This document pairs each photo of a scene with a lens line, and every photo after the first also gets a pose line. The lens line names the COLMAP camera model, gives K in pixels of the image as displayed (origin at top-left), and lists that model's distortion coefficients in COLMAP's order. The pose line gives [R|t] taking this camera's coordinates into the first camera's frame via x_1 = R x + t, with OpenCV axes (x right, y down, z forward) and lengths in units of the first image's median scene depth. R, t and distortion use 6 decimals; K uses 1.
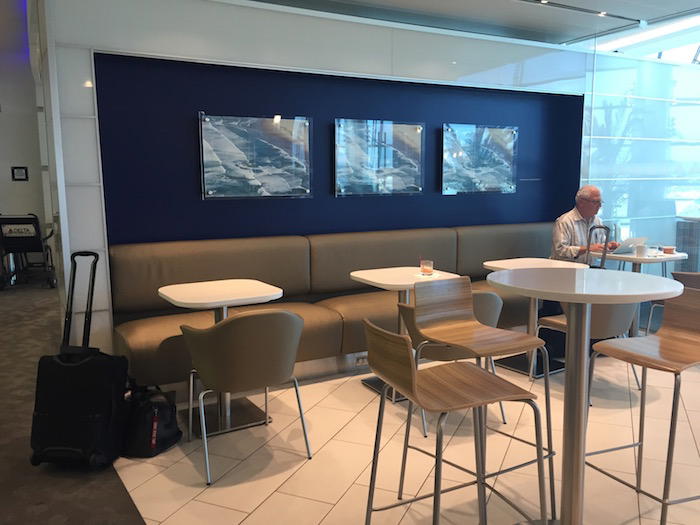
lens RADIAL K [[592.9, 0, 349.6], [0, 592.9, 264.8], [0, 0, 1]] dist [0.019113, -0.002454]
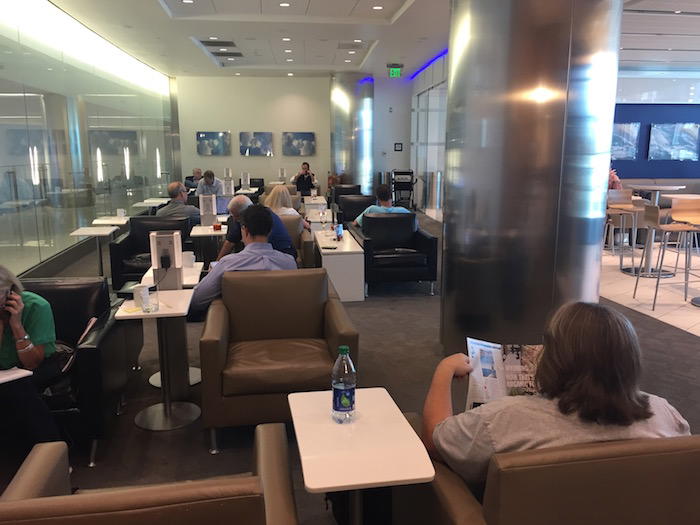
lens RADIAL K [[592.9, 0, 350.1], [0, 592.9, 264.4], [0, 0, 1]] dist [0.019113, -0.002454]
pose [[0.913947, 0.083073, -0.397241, 0.048720], [-0.061434, 0.995865, 0.066917, 0.094972], [0.401157, -0.036754, 0.915271, -0.760609]]
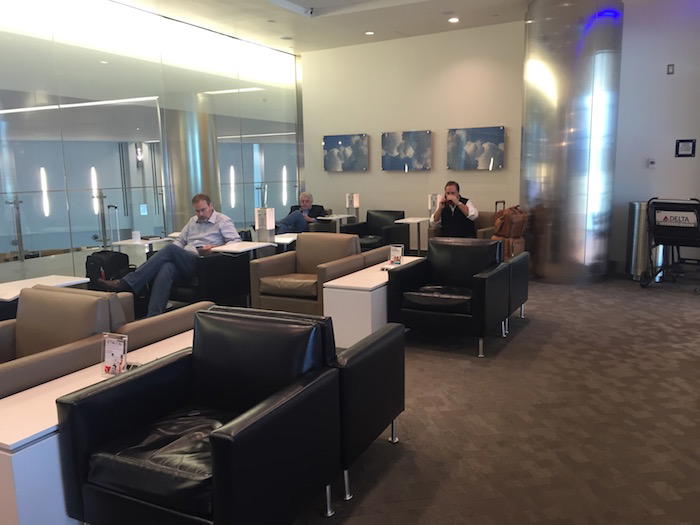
lens RADIAL K [[592.9, 0, 348.9], [0, 592.9, 260.7], [0, 0, 1]] dist [0.019113, -0.002454]
pose [[0.549096, 0.123320, -0.826611, -0.127064], [-0.101664, 0.991565, 0.080397, -0.021480], [0.829553, 0.039891, 0.557001, 0.192337]]
